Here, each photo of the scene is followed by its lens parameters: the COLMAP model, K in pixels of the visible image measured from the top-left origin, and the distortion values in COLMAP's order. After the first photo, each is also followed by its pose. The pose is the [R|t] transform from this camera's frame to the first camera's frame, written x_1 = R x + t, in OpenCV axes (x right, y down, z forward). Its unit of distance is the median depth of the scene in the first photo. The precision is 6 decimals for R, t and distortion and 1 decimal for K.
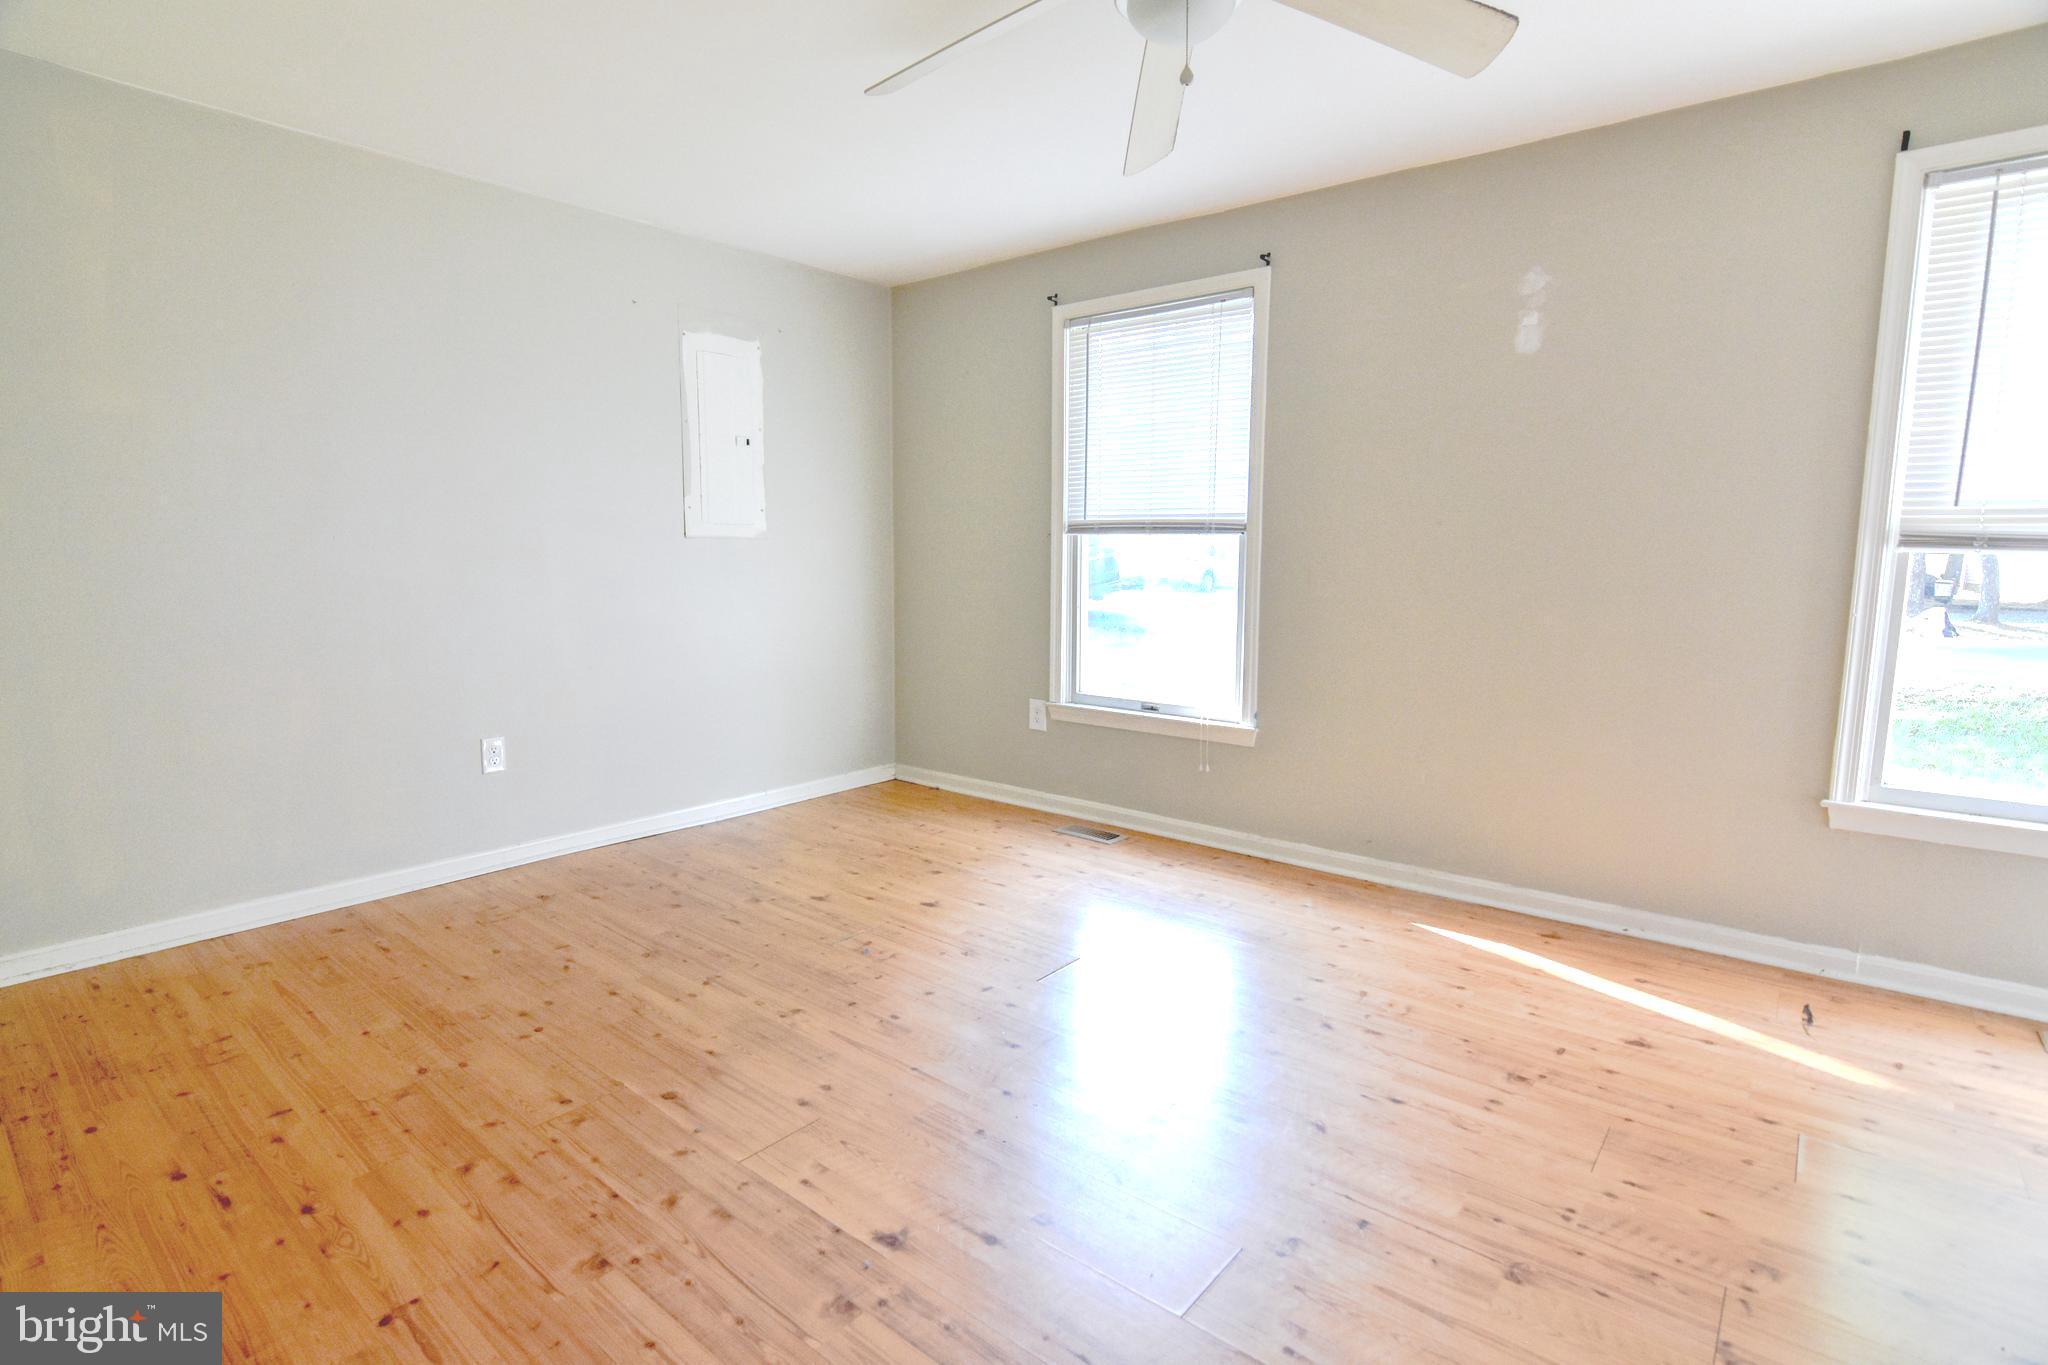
lens RADIAL K [[999.2, 0, 1022.2], [0, 999.2, 680.2], [0, 0, 1]] dist [-0.028445, 0.006670]
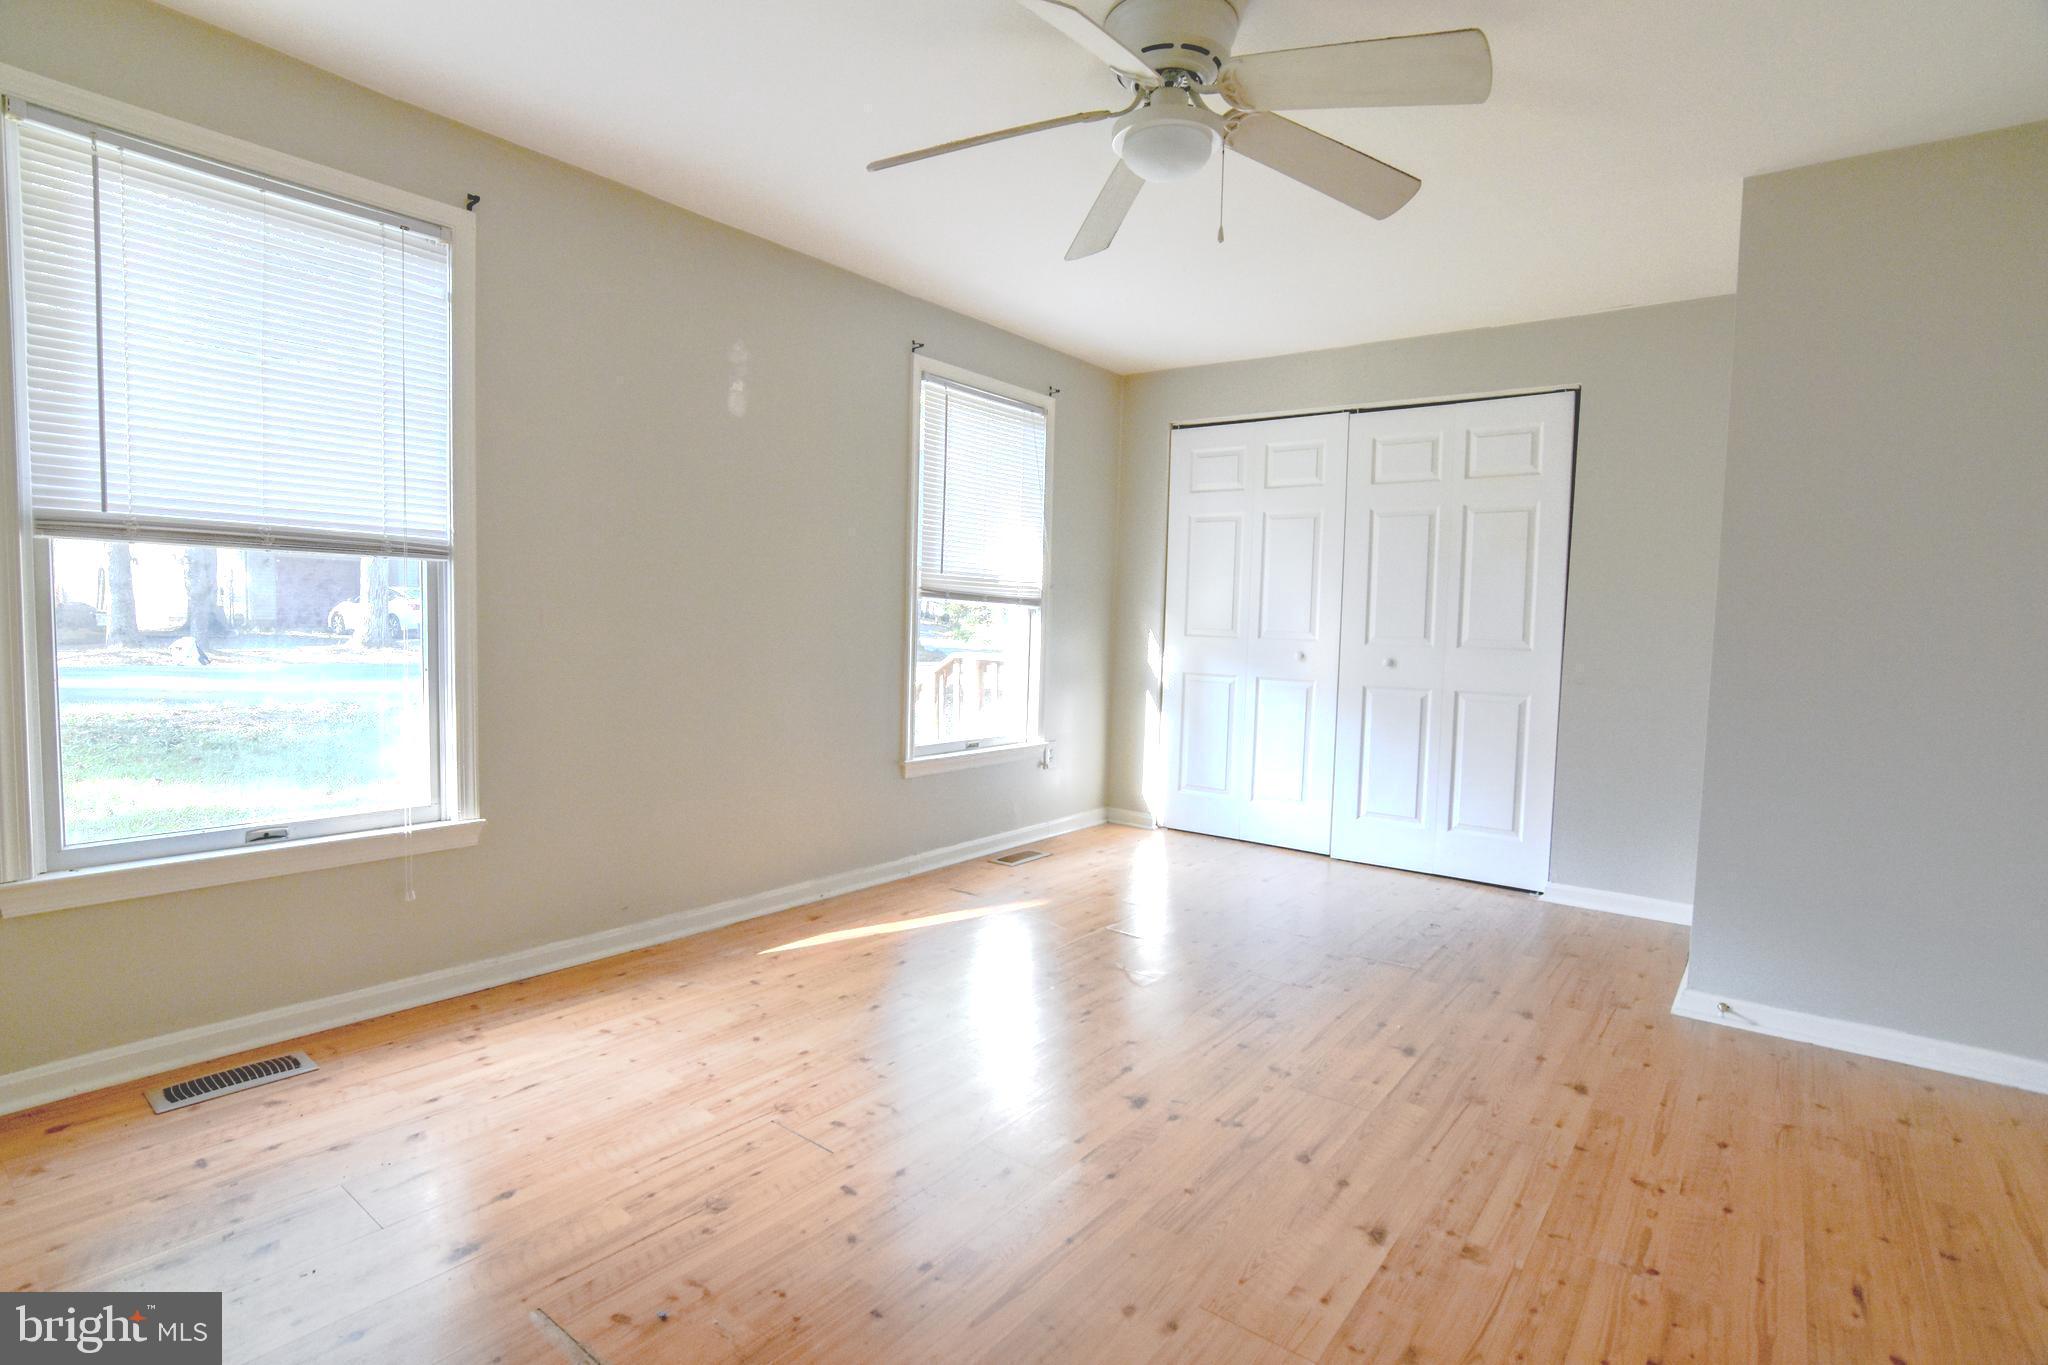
lens RADIAL K [[999.2, 0, 1022.2], [0, 999.2, 680.2], [0, 0, 1]] dist [-0.028445, 0.006670]
pose [[-0.029607, -0.070593, 0.997066, -0.561495], [0.098797, 0.992412, 0.073197, -0.076243], [-0.994667, 0.100674, -0.022408, 0.653160]]
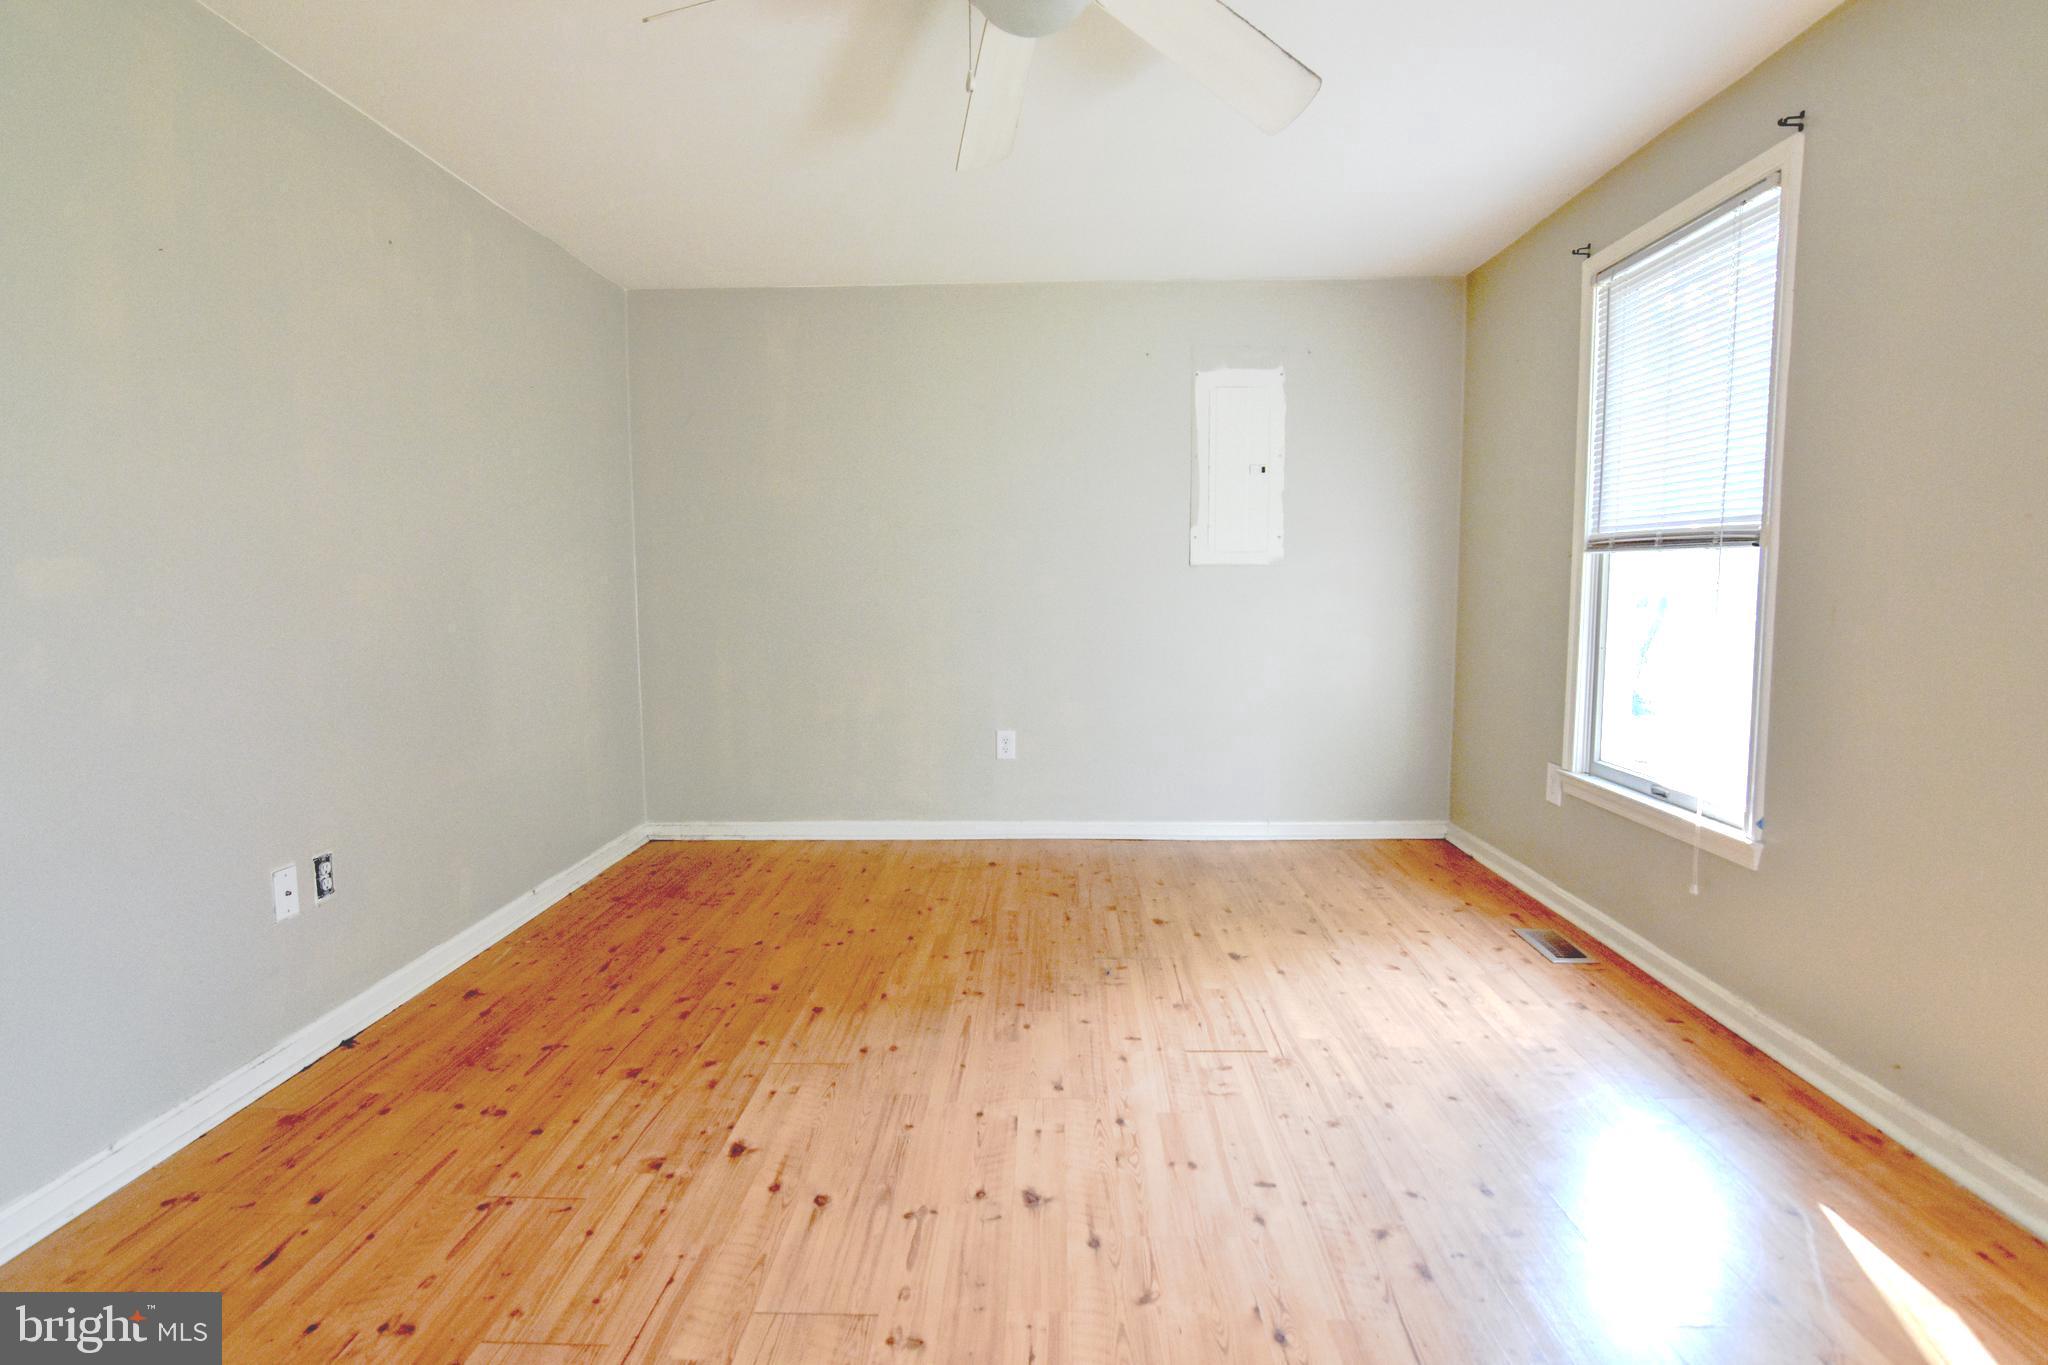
lens RADIAL K [[1028.7, 0, 1024.0], [0, 1028.7, 682.5], [0, 0, 1]] dist [-0.025399, 0.001614]
pose [[0.614532, 0.068621, -0.785902, 0.492654], [-0.090692, 0.995750, 0.016028, -0.025314], [0.783662, 0.061425, 0.618144, 0.226995]]
